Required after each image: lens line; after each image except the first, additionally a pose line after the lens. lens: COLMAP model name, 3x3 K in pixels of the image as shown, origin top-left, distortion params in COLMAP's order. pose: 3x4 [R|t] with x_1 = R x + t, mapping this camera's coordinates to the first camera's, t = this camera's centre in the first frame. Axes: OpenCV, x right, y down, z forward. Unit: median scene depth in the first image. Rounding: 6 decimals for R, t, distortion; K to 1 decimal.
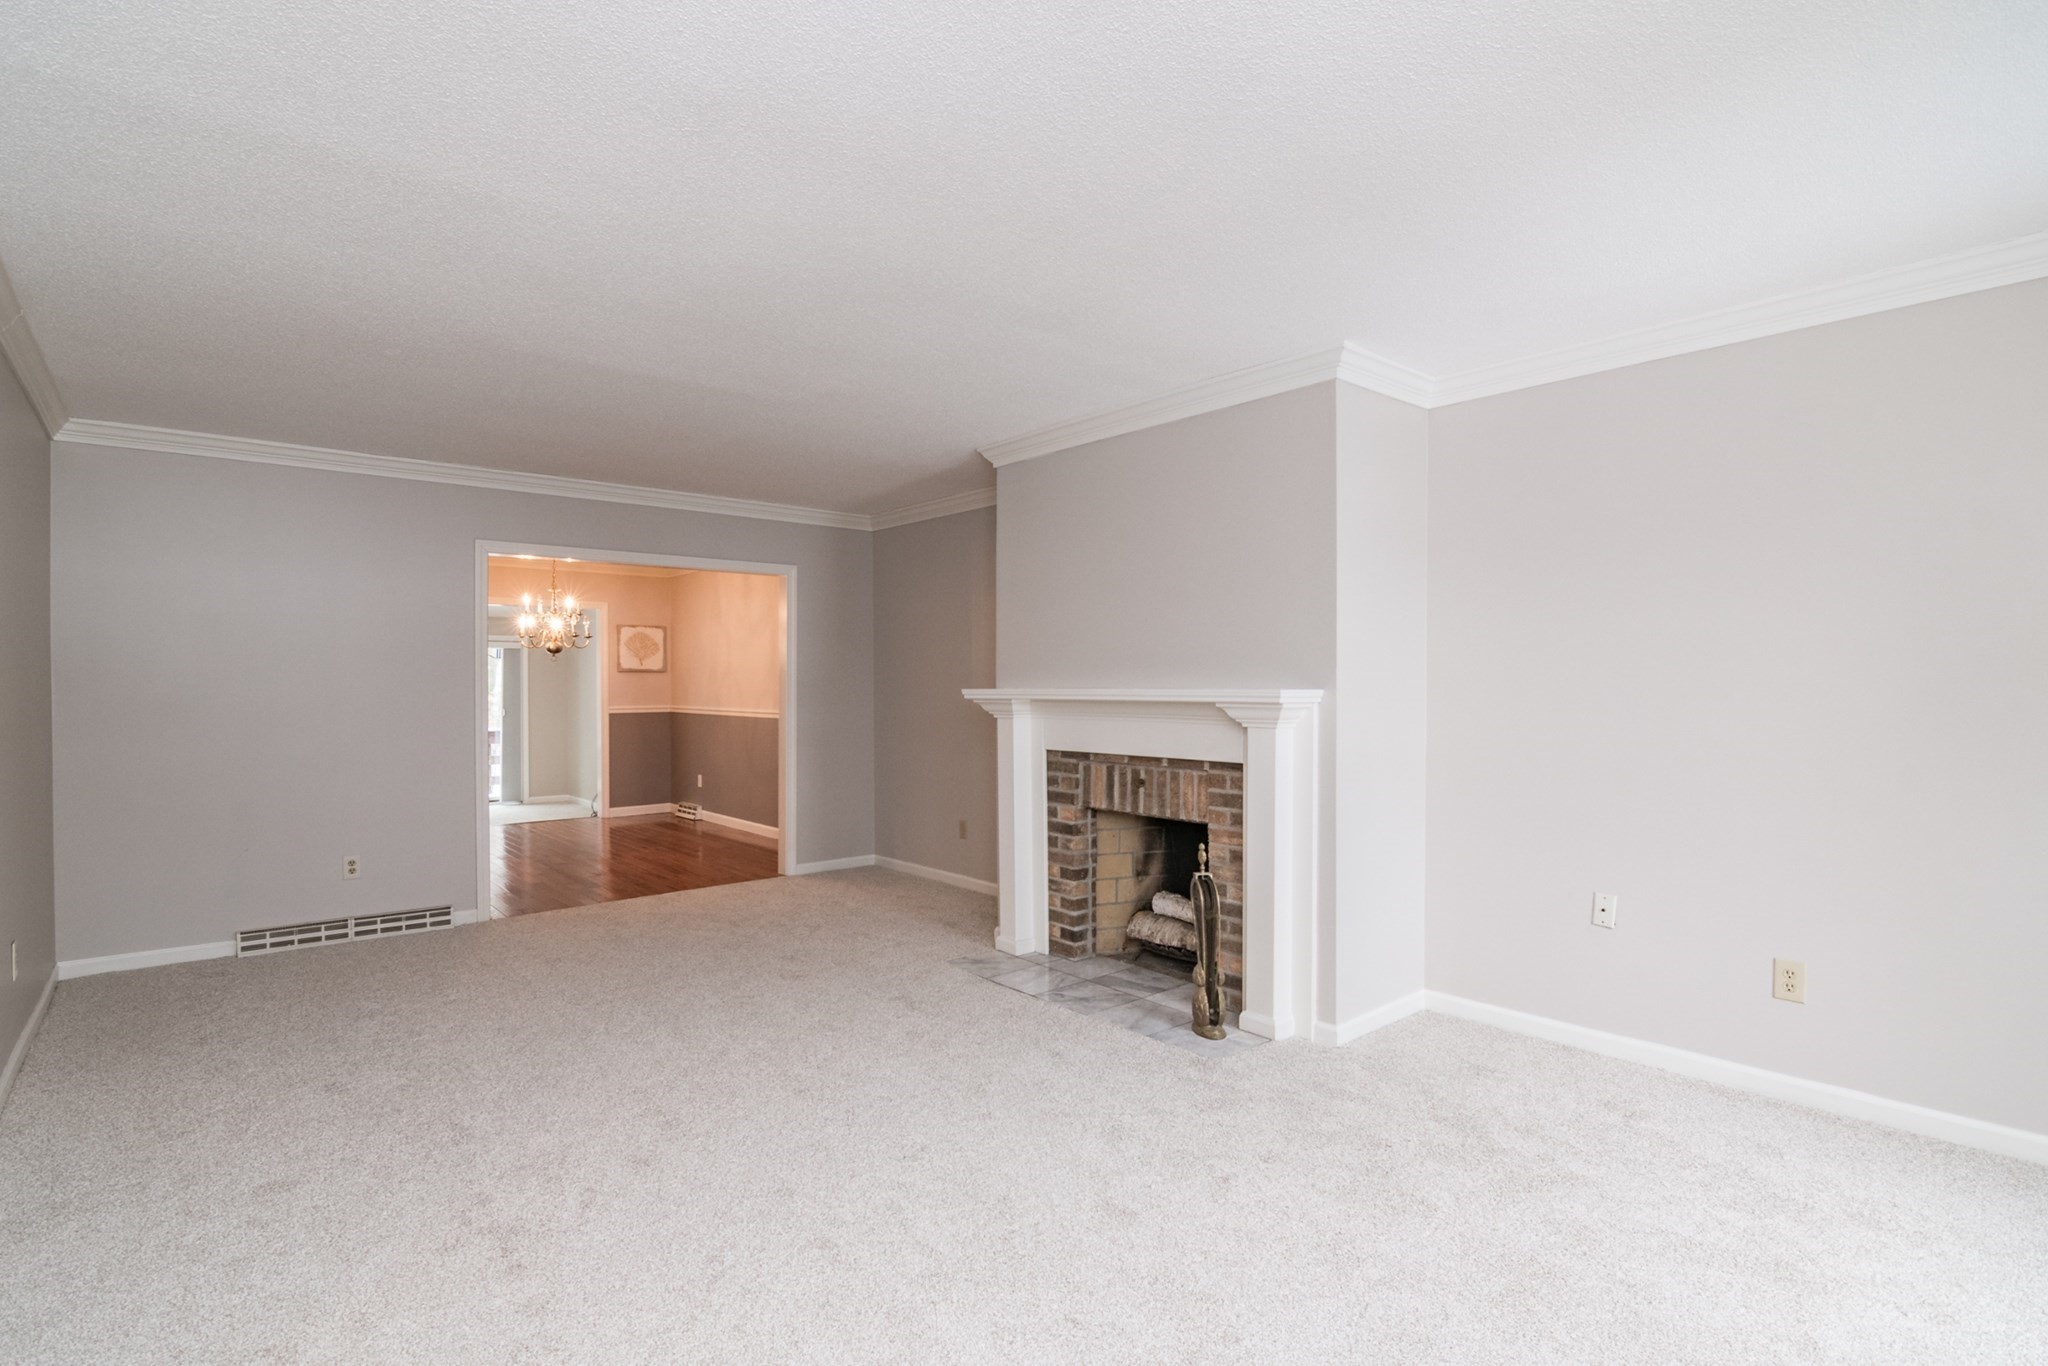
lens RADIAL K [[995.5, 0, 1028.5], [0, 995.5, 698.3], [0, 0, 1]] dist [0.001354, 0.000749]
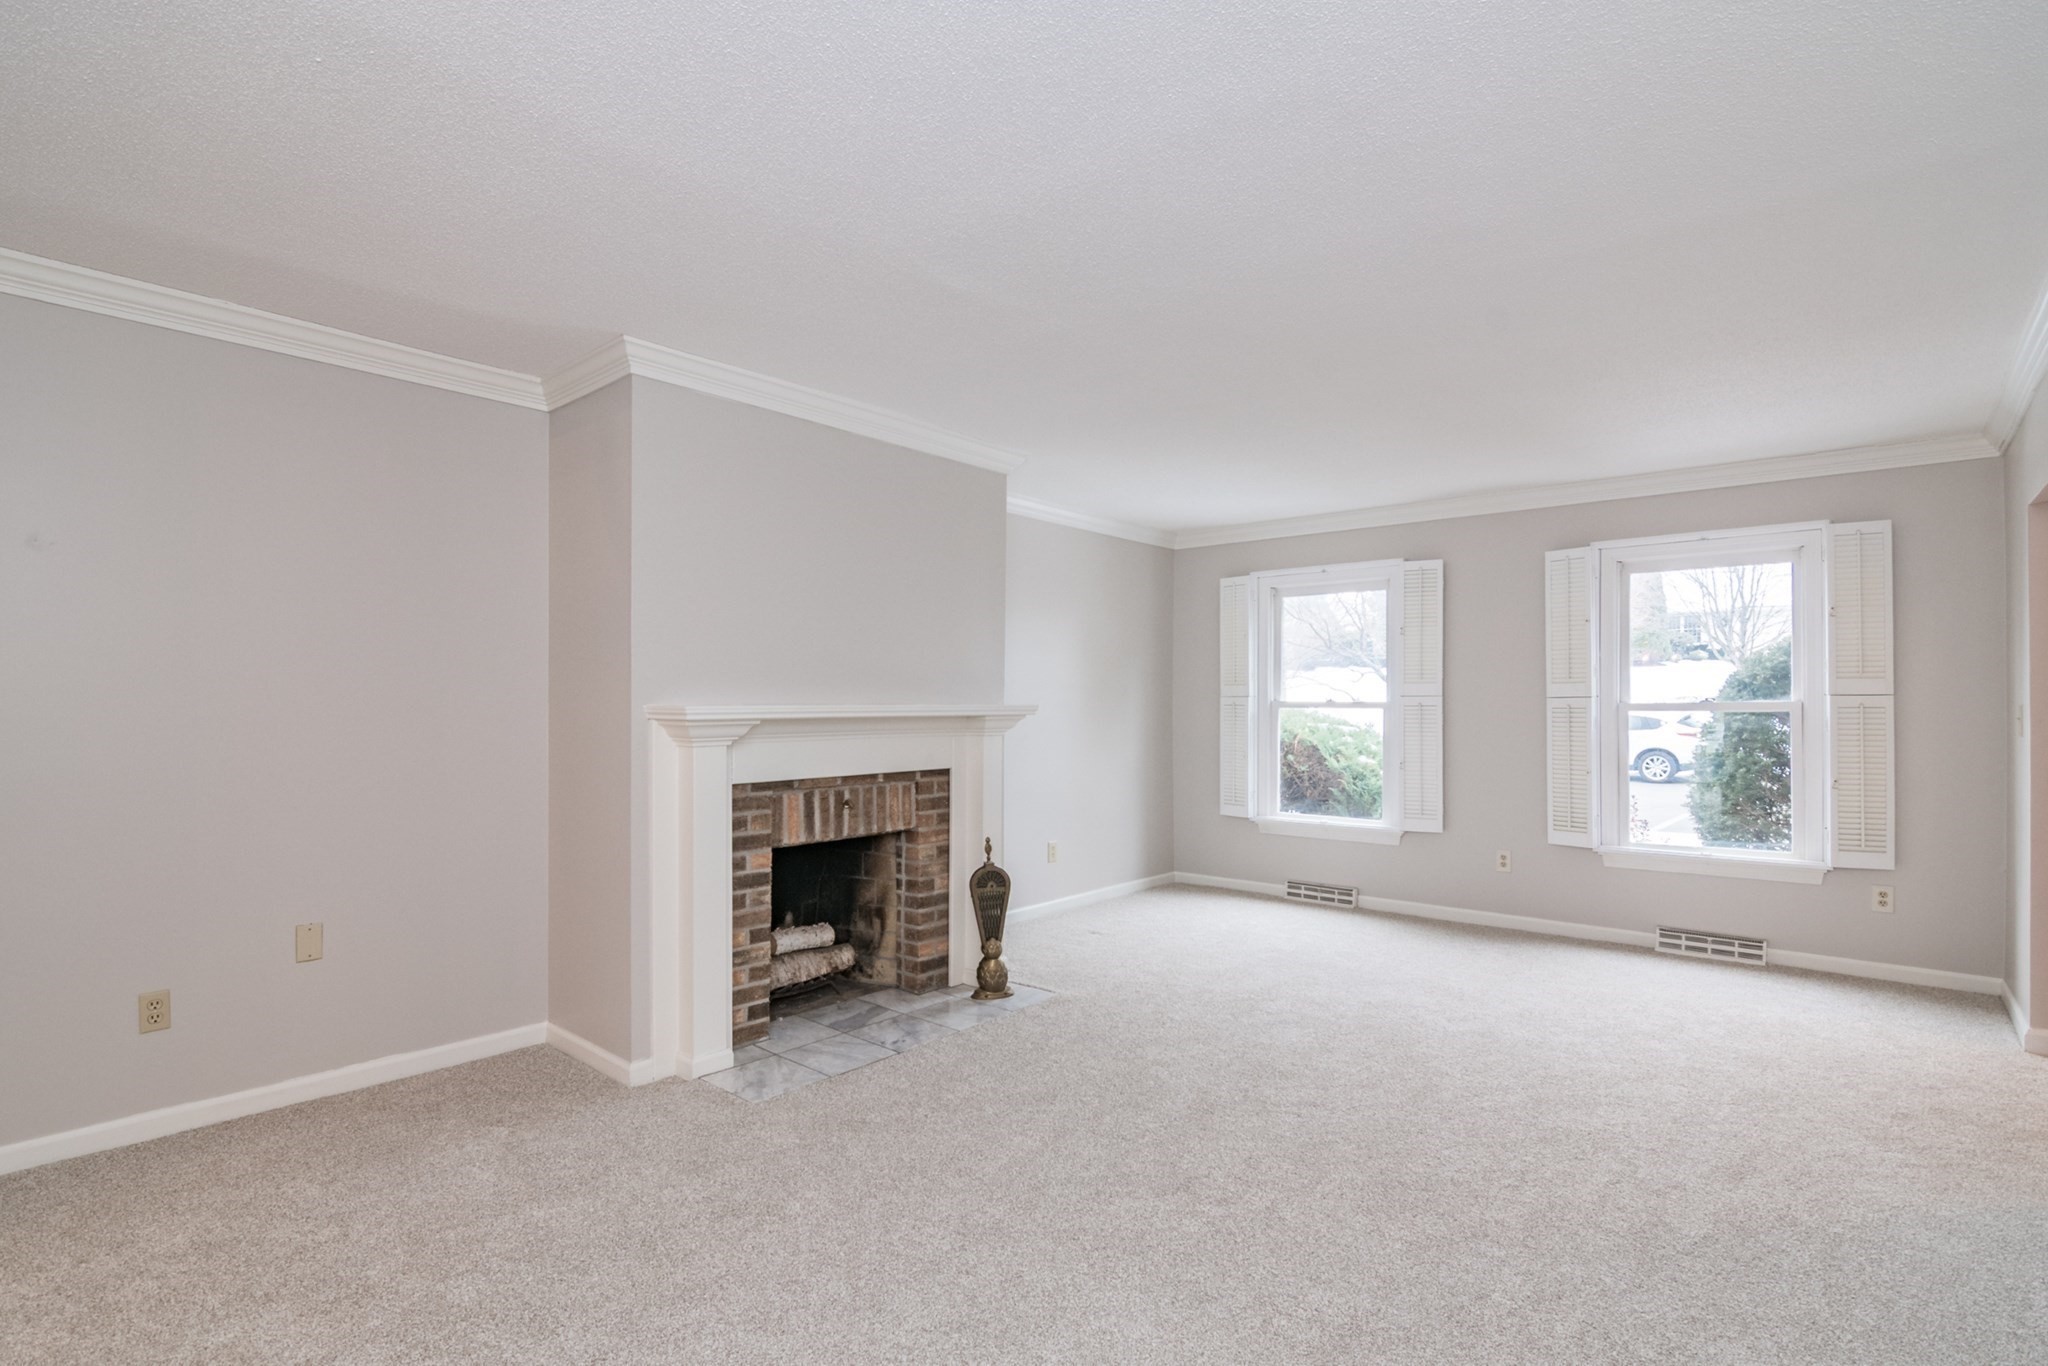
lens RADIAL K [[995.5, 0, 1028.5], [0, 995.5, 698.3], [0, 0, 1]] dist [0.001354, 0.000749]
pose [[-0.155172, 0.000565, 0.987887, -0.846690], [0.008190, 0.999966, 0.000714, -0.014576], [-0.987853, 0.008202, -0.155172, 0.976238]]
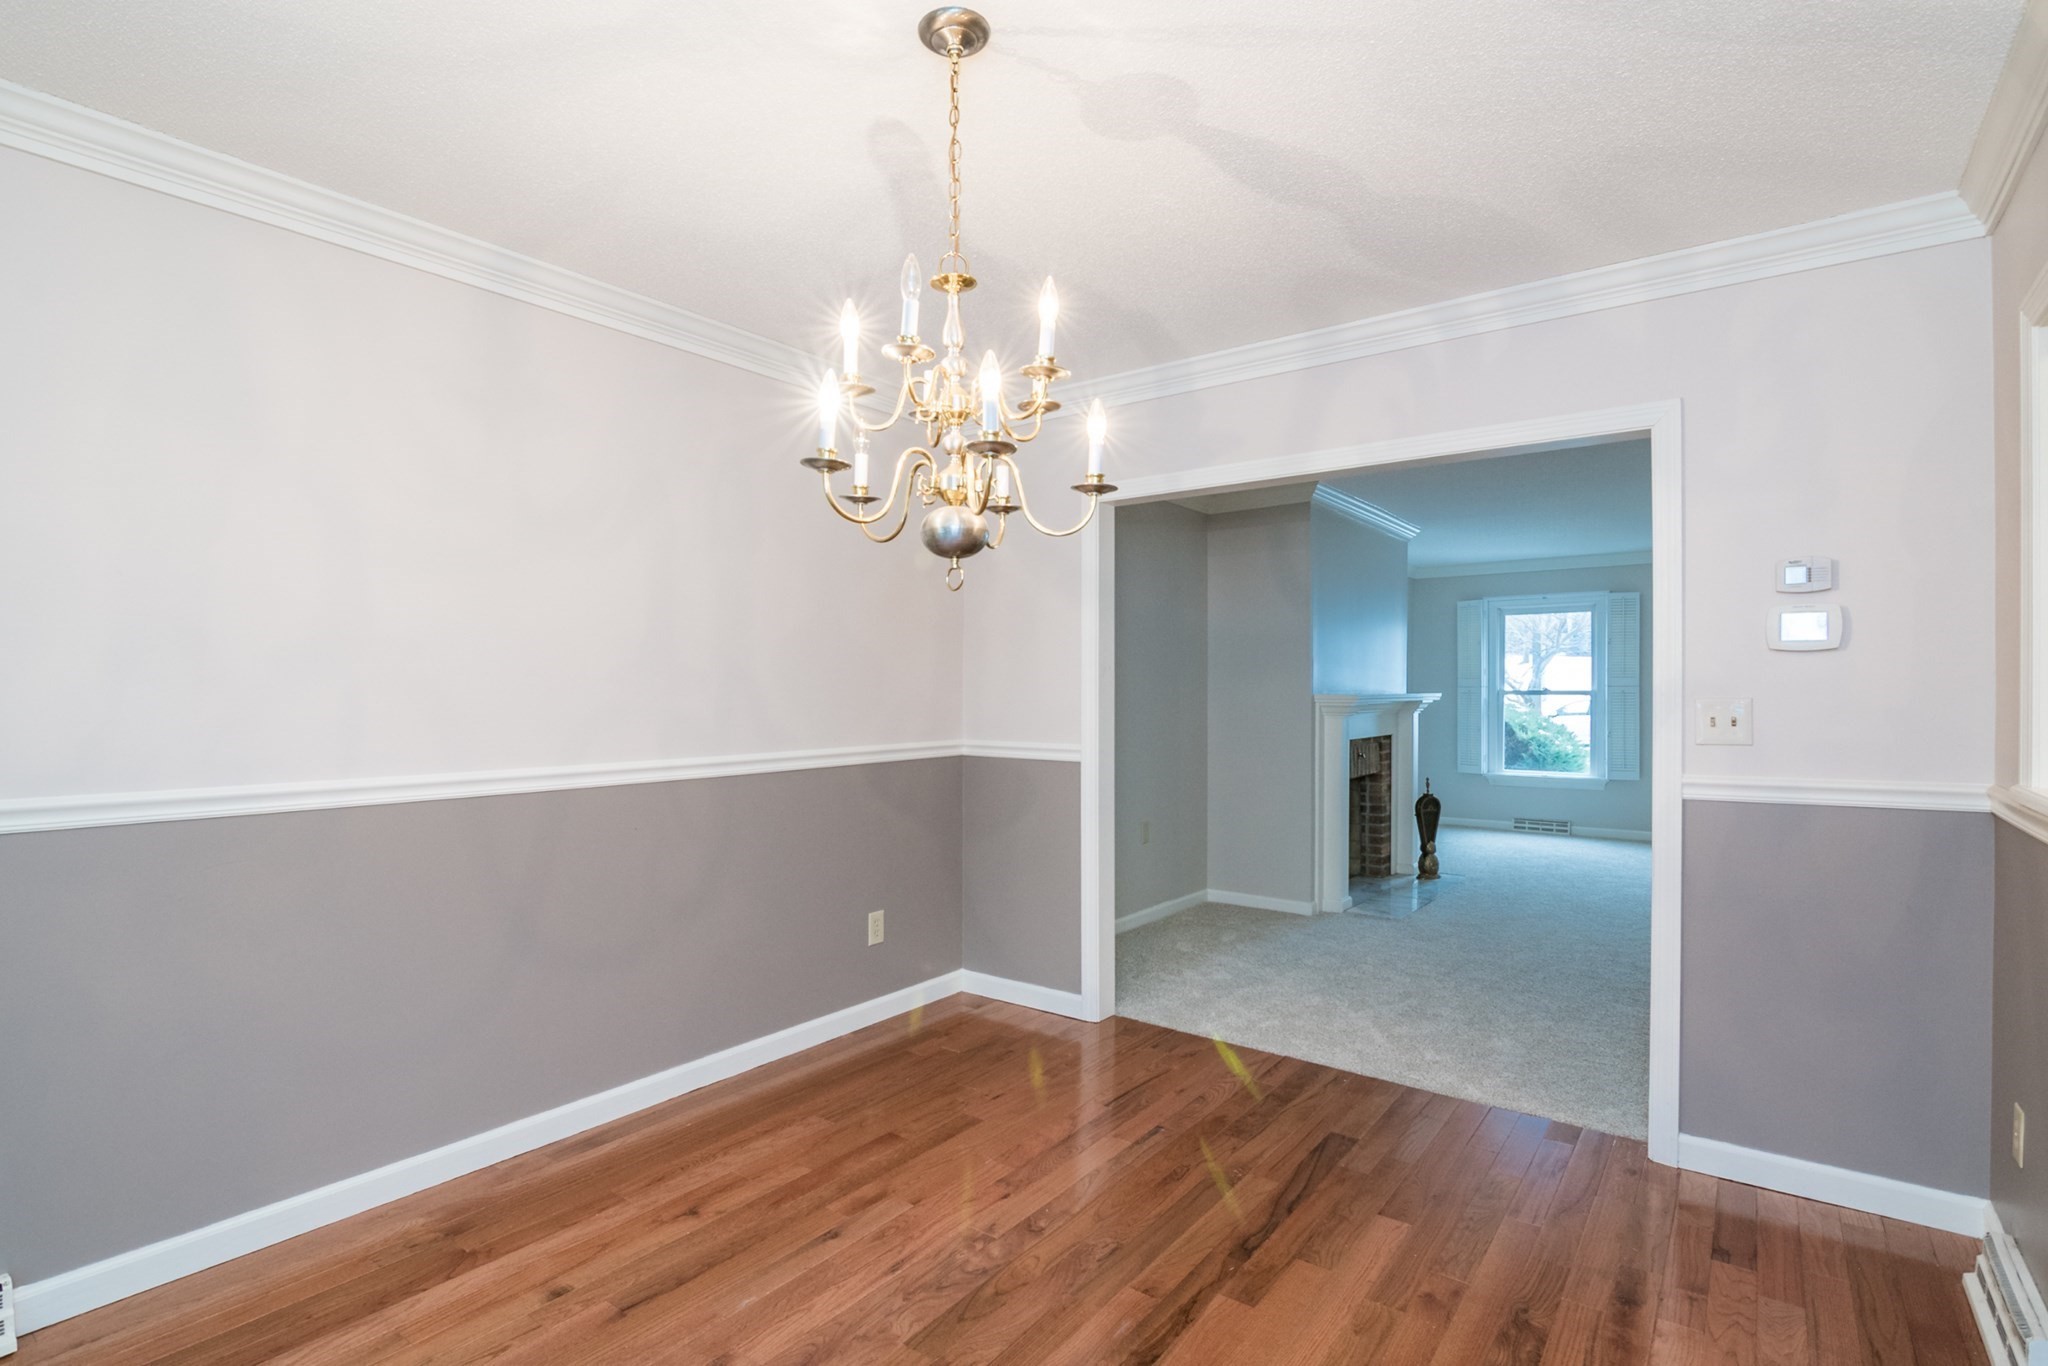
lens RADIAL K [[987.2, 0, 1024.0], [0, 987.2, 683.0], [0, 0, 1]] dist [-0.003319, -0.001594]
pose [[-0.212356, 0.003279, 0.977187, -1.246604], [0.010756, 0.999942, -0.001018, -0.029653], [-0.977133, 0.010295, -0.212379, 1.819600]]
